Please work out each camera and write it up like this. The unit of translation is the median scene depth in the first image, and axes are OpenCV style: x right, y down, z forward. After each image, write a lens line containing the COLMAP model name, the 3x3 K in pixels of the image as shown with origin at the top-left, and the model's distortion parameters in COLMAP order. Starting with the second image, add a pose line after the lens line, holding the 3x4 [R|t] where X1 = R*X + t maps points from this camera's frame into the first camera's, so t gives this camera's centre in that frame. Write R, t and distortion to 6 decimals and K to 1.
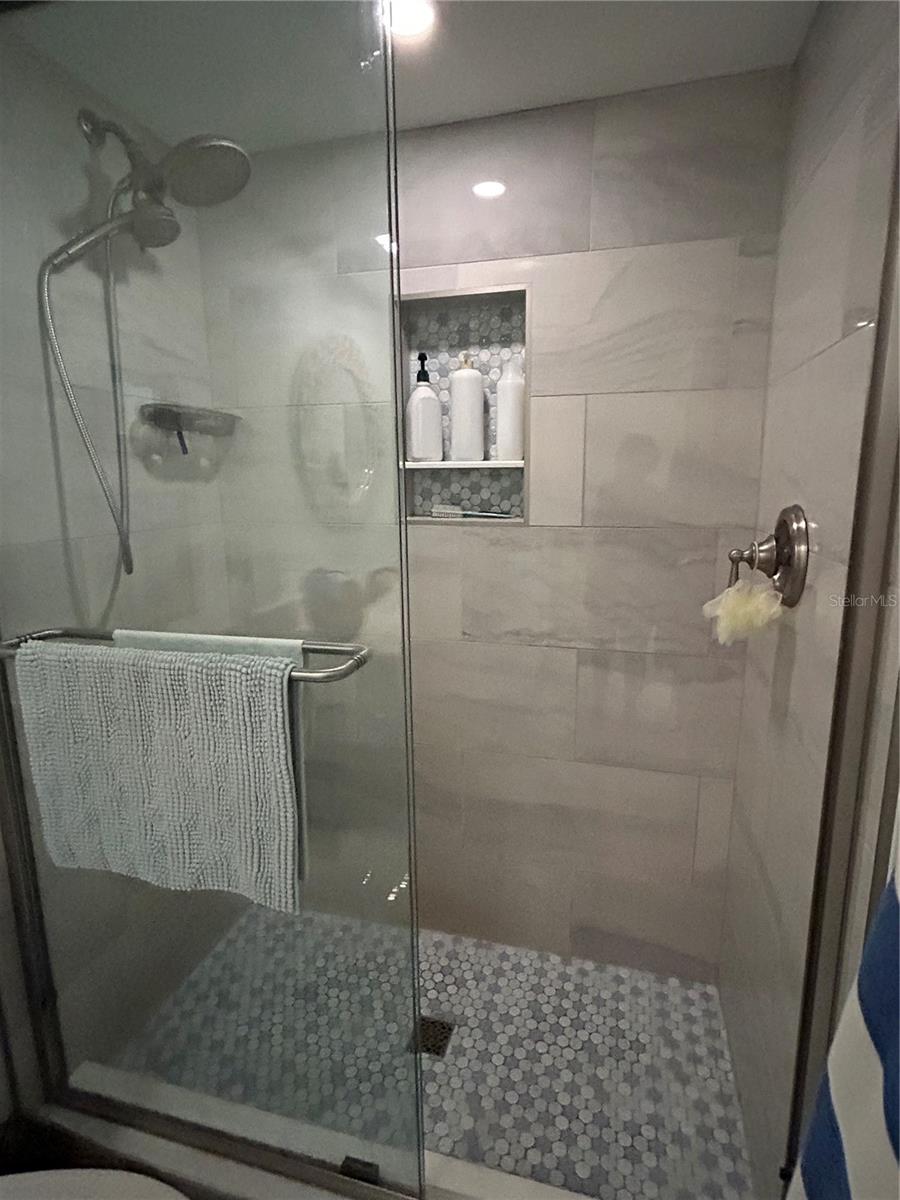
lens RADIAL K [[607.0, 0, 453.3], [0, 607.0, 597.0], [0, 0, 1]] dist [0.000824, -0.000007]
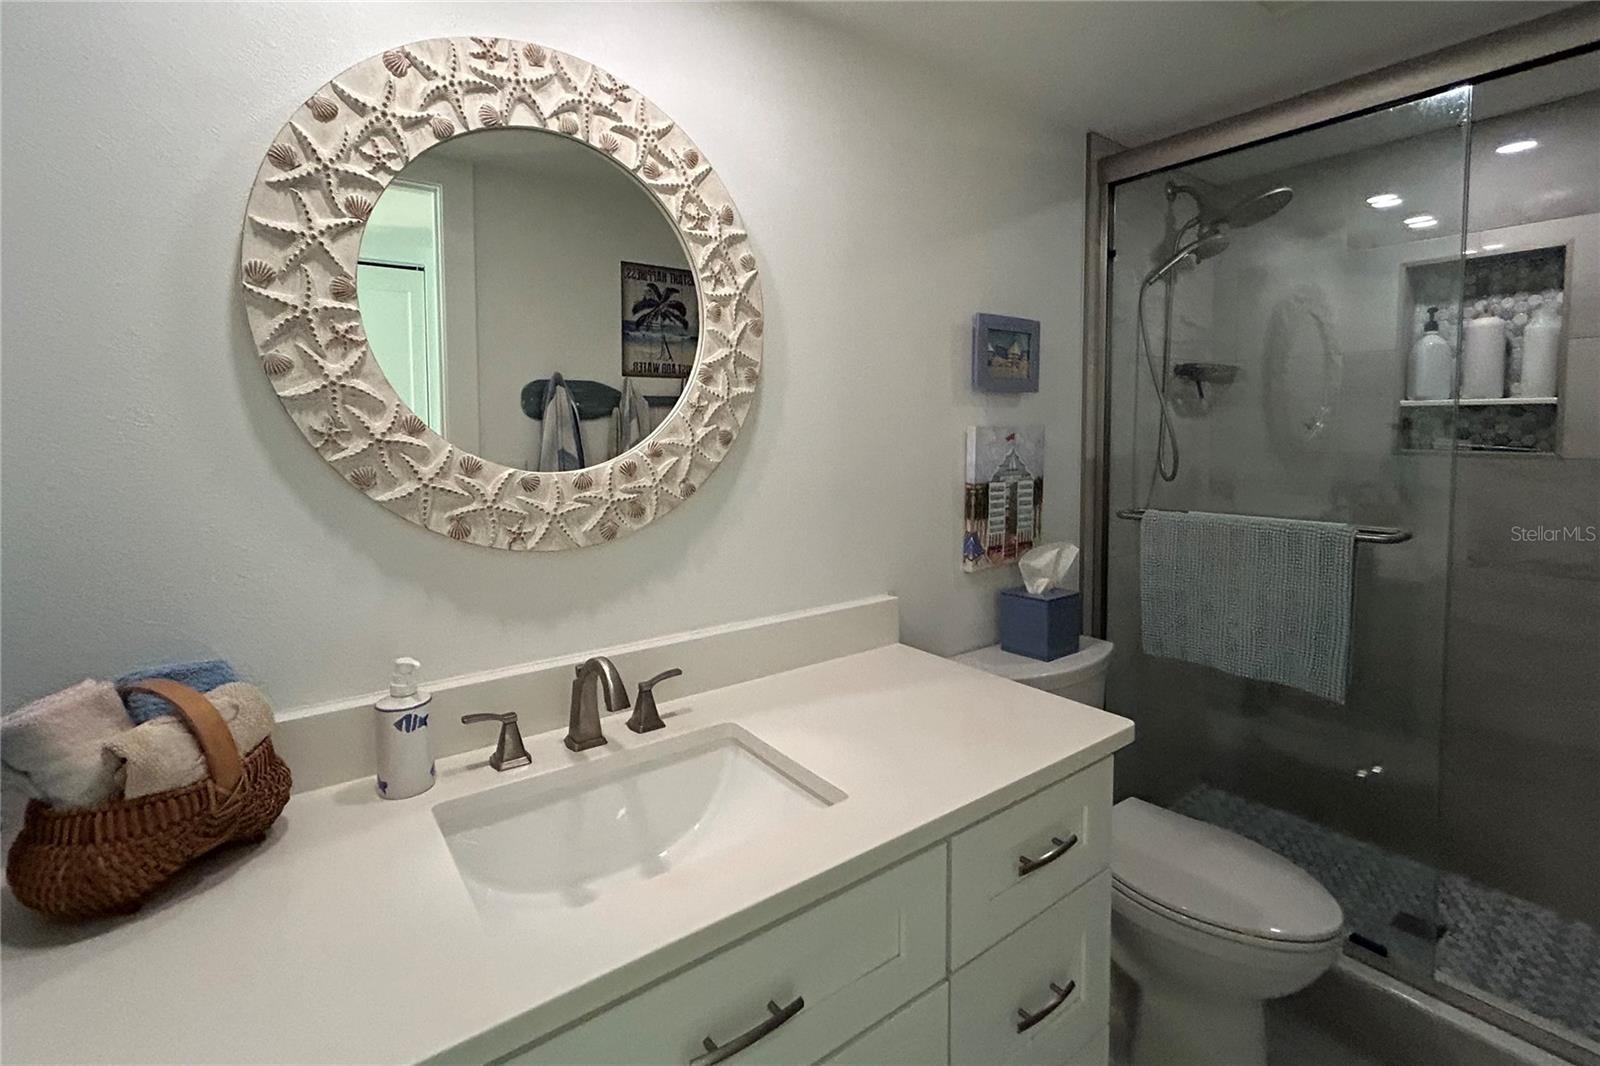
lens RADIAL K [[730.9, 0, 813.1], [0, 730.9, 476.6], [0, 0, 1]] dist [0.002886, -0.000757]
pose [[0.800344, 0.042916, -0.598003, -0.147612], [-0.112805, 0.990400, -0.079897, 0.155809], [0.588833, 0.131403, 0.797502, -0.740650]]
